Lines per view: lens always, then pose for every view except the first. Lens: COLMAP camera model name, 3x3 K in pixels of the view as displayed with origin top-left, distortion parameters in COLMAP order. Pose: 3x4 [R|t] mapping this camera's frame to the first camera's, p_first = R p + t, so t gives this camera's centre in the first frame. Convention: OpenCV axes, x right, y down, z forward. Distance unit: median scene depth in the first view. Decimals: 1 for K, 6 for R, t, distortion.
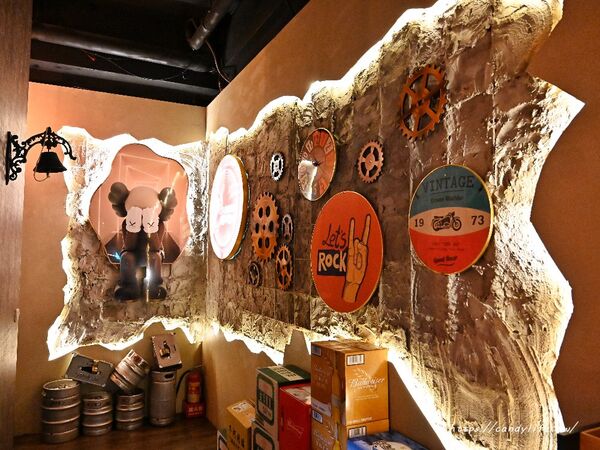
lens RADIAL K [[500.3, 0, 300.0], [0, 500.3, 225.0], [0, 0, 1]] dist [-0.007297, -0.001322]
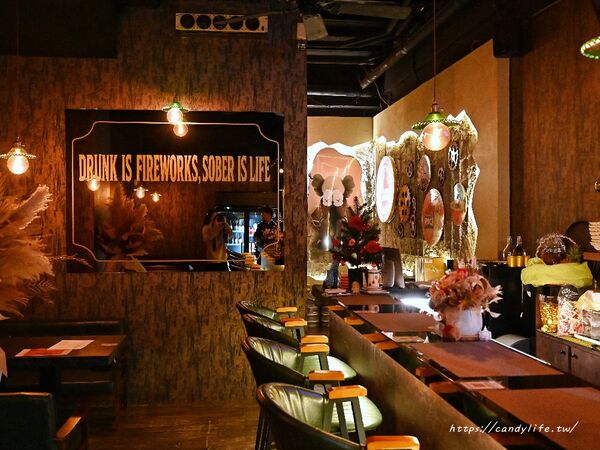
lens RADIAL K [[558.7, 0, 300.0], [0, 558.7, 225.0], [0, 0, 1]] dist [0.003511, 0.000360]
pose [[0.944556, -0.008075, -0.328250, 0.157422], [0.029792, 0.997682, 0.061186, -0.035949], [0.326995, -0.067573, 0.942607, -0.679543]]
